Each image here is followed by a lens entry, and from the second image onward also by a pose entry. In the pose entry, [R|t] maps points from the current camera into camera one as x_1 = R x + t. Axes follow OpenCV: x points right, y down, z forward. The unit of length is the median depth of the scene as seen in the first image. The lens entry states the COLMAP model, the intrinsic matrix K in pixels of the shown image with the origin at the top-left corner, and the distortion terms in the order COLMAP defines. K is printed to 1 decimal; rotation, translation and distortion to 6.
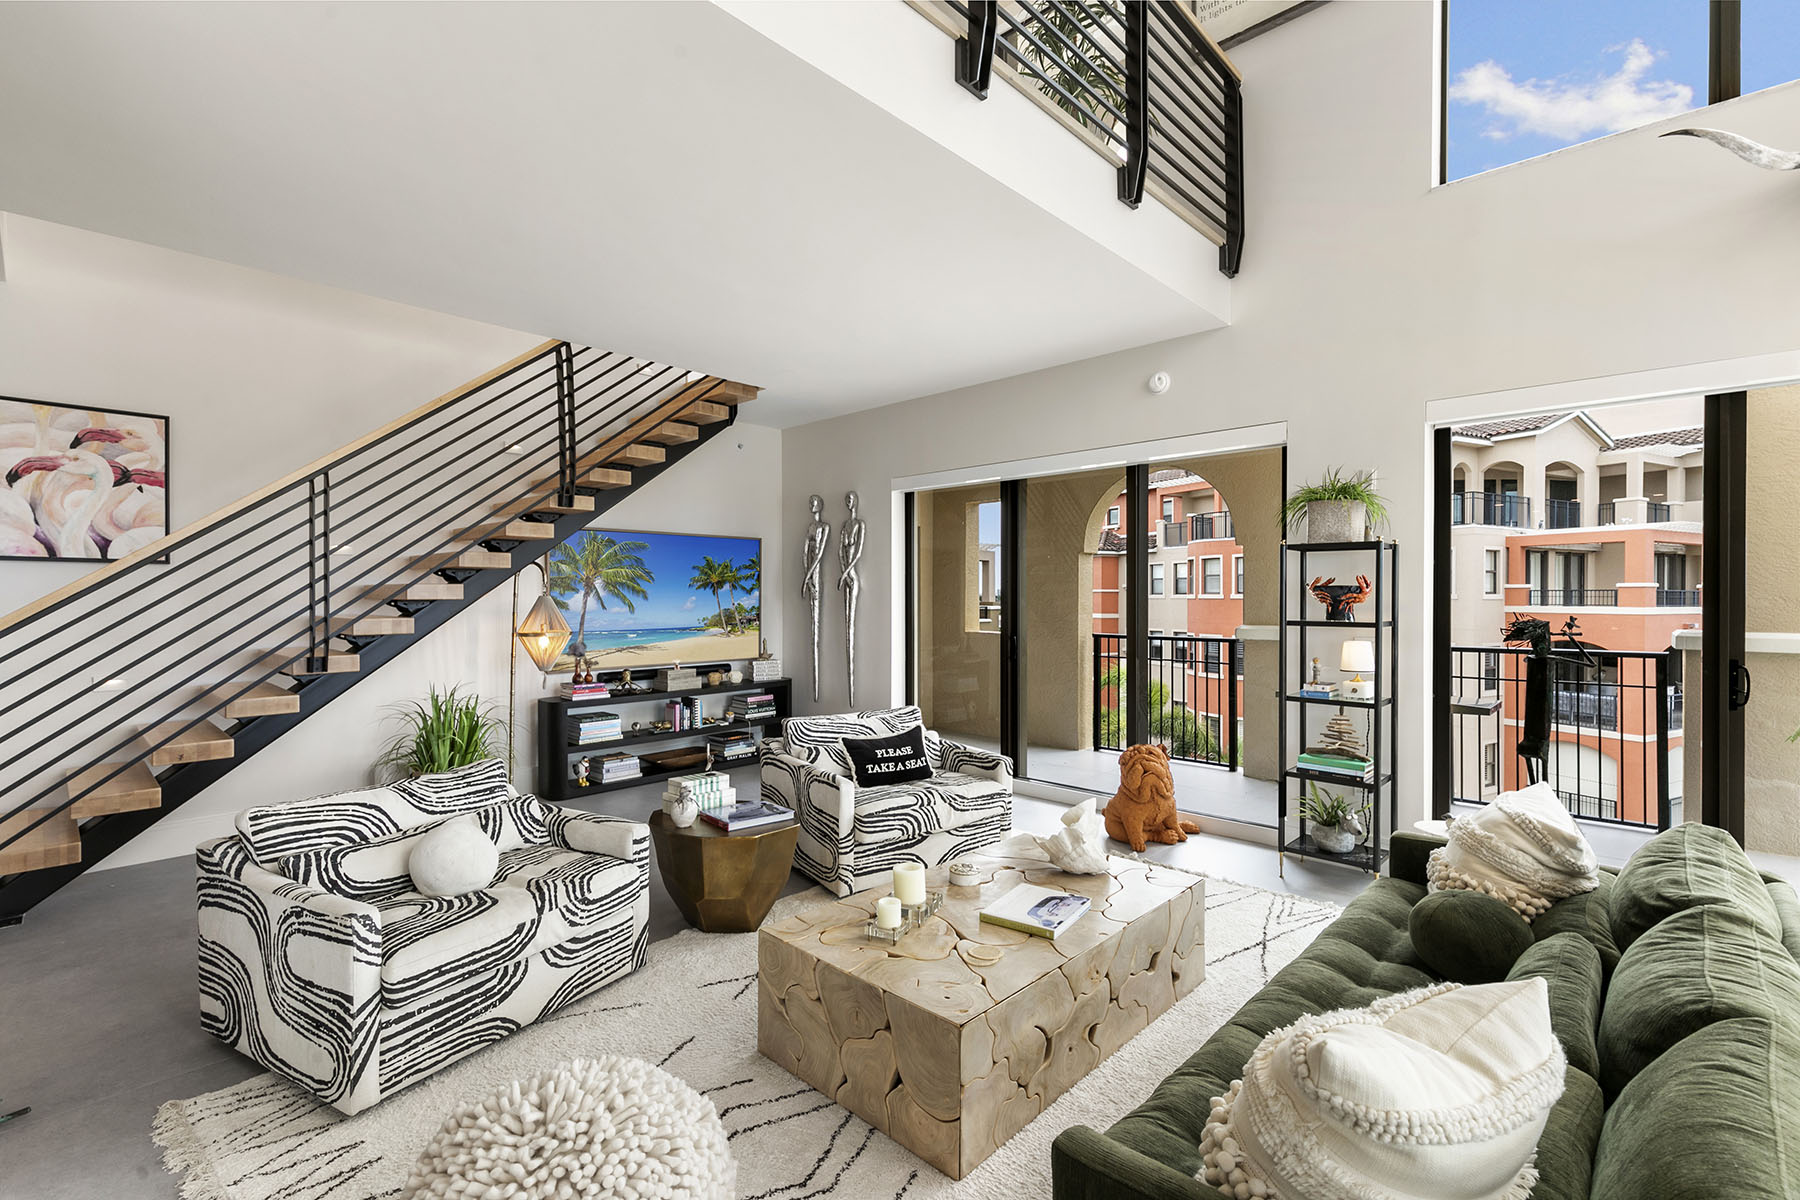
lens RADIAL K [[806.3, 0, 901.0], [0, 806.3, 595.6], [0, 0, 1]] dist [0.005806, 0.000037]
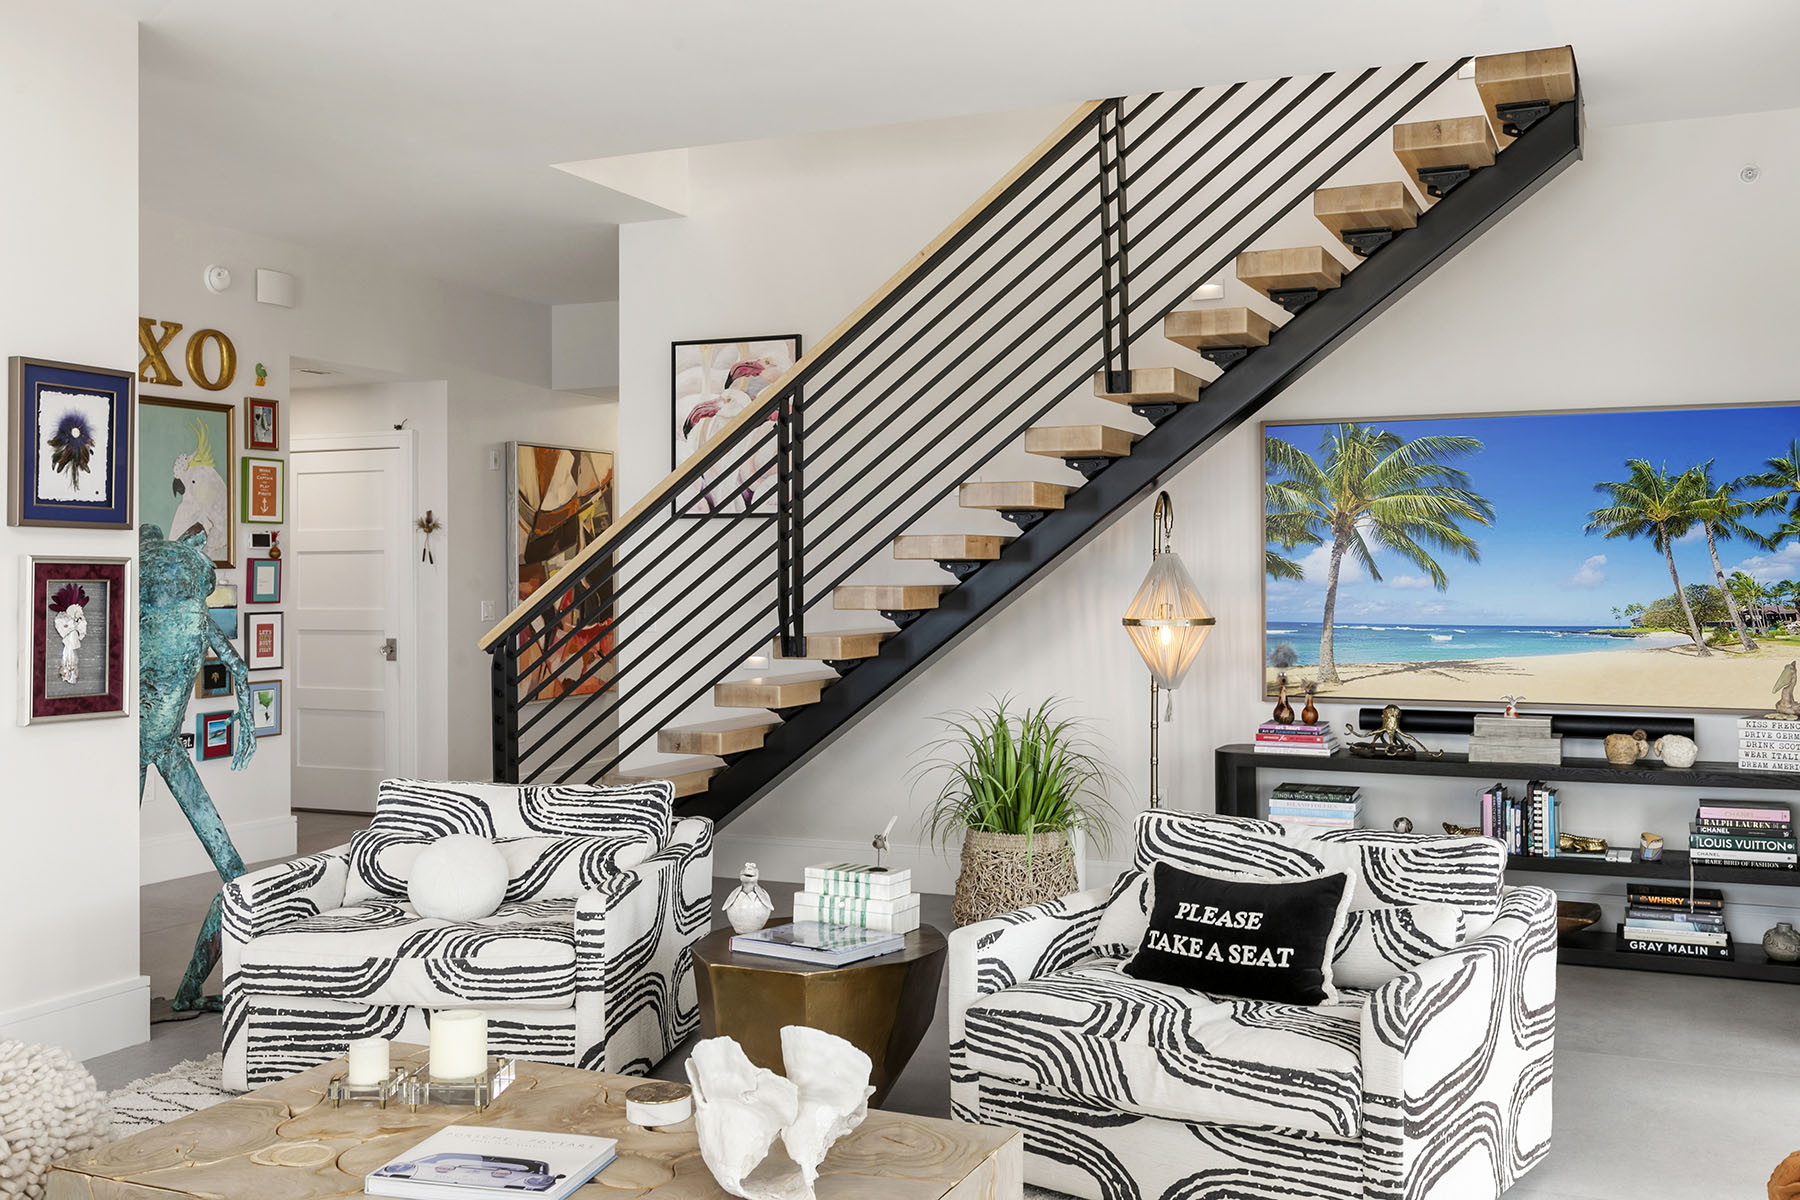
lens RADIAL K [[1714.1, 0, 898.9], [0, 1714.1, 545.1], [0, 0, 1]] dist [0.003527, 0.000000]
pose [[0.338432, -0.014296, -0.940882, 0.783740], [0.000411, 0.999887, -0.015045, 0.015628], [0.940991, 0.004706, 0.338400, 0.551929]]
